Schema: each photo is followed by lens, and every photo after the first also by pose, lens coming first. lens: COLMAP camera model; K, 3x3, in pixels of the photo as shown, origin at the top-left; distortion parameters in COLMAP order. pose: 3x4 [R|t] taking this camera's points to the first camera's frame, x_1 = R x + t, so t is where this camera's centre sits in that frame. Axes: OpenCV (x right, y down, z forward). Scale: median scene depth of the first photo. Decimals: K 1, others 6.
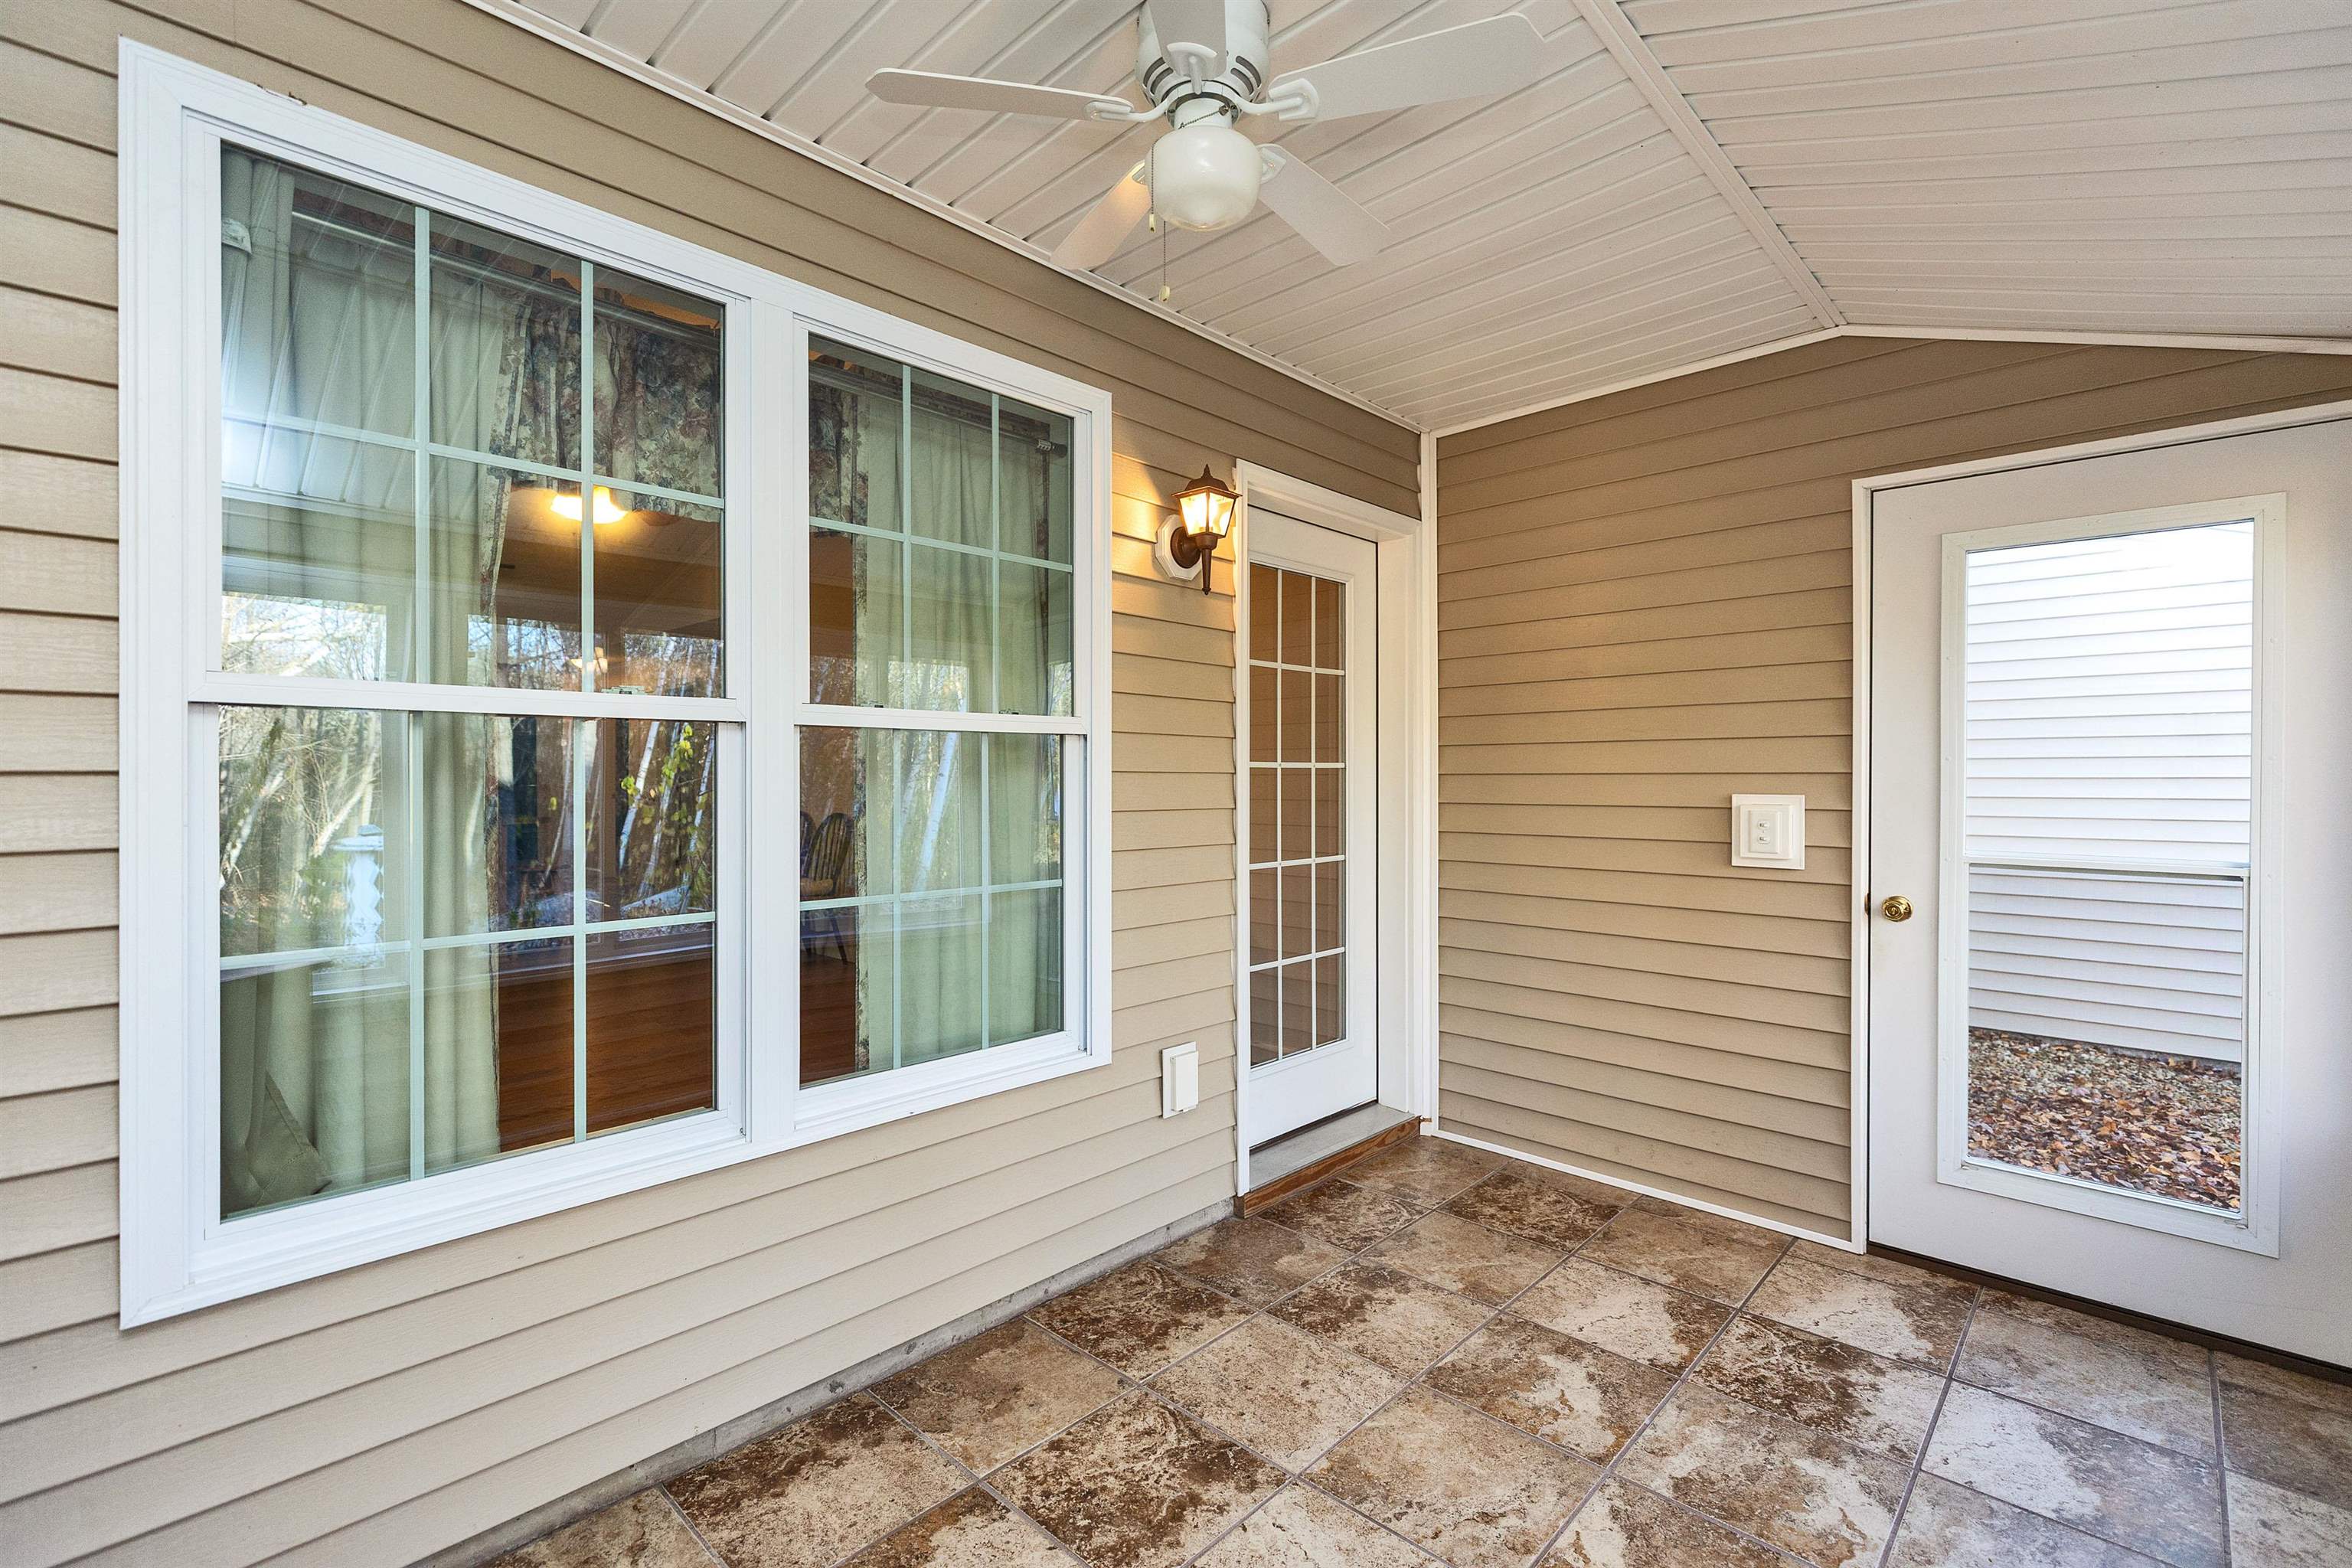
lens RADIAL K [[1068.4, 0, 1192.4], [0, 1068.4, 776.5], [0, 0, 1]] dist [0.001602, -0.000218]
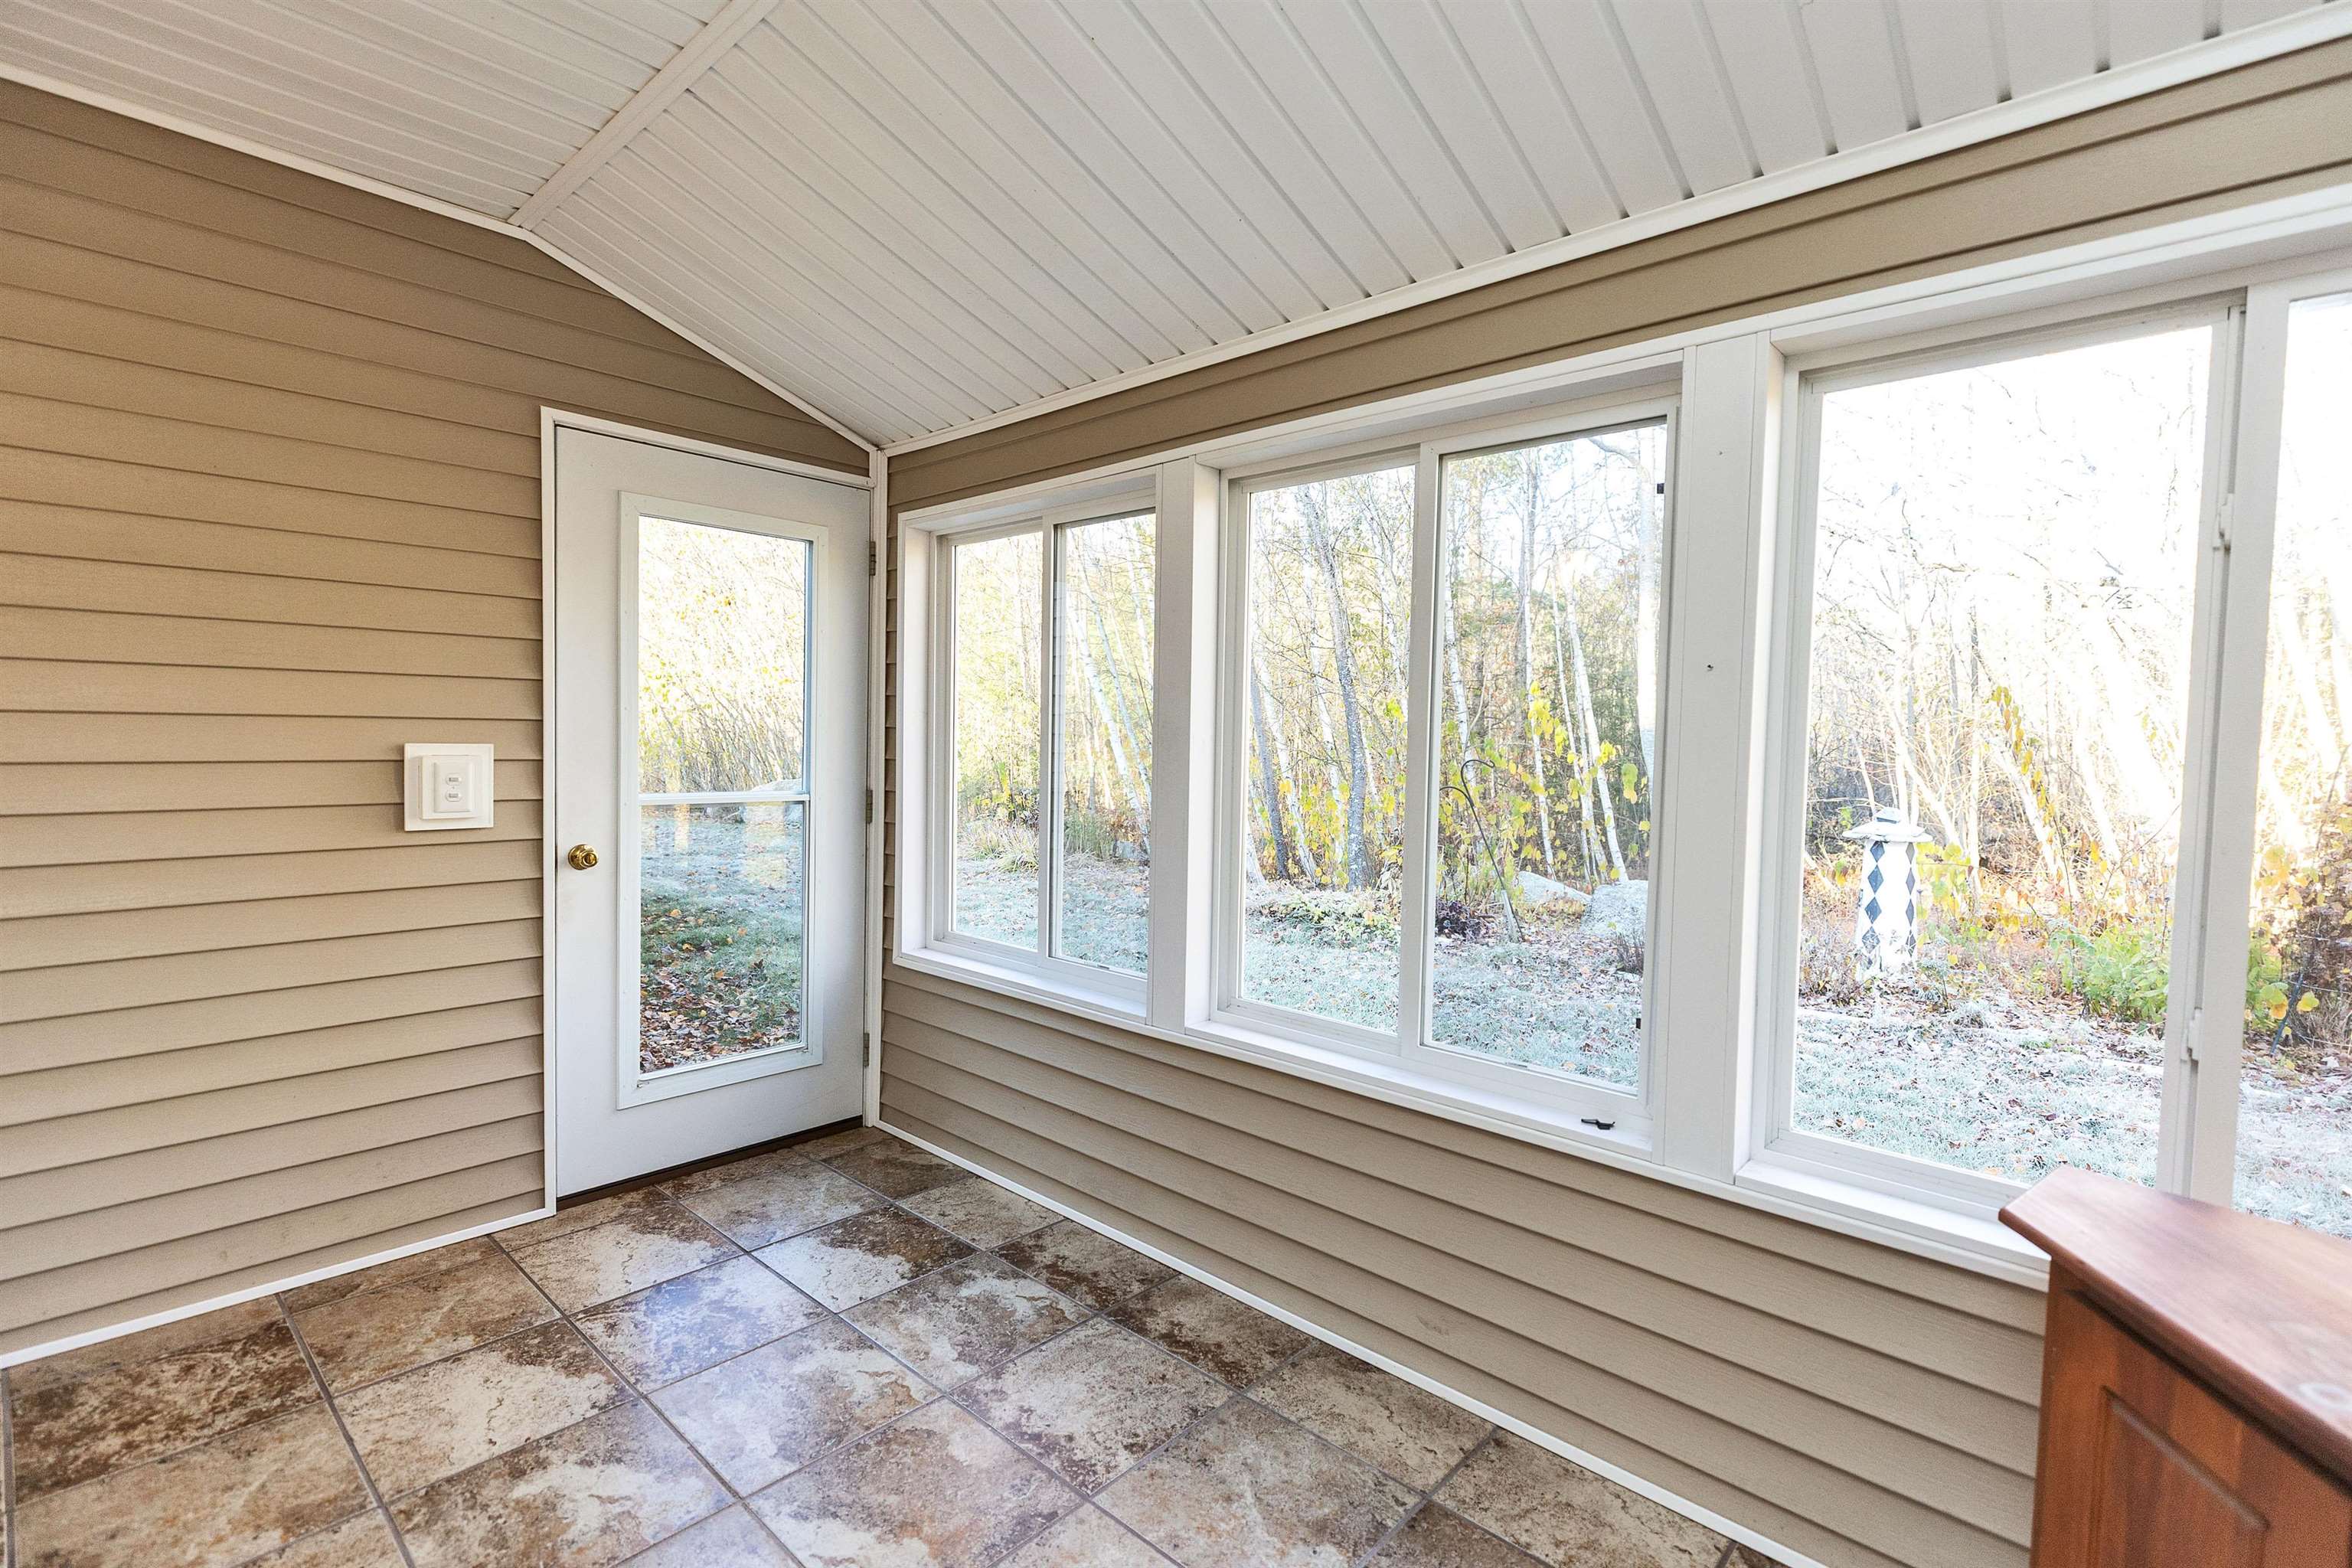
lens RADIAL K [[1068.4, 0, 1168.3], [0, 1068.4, 783.3], [0, 0, 1]] dist [0.001602, -0.000218]
pose [[-0.014108, -0.044958, 0.998889, -0.343653], [-0.017199, 0.998852, 0.044714, 0.000790], [-0.999753, -0.016549, -0.014865, 0.469044]]
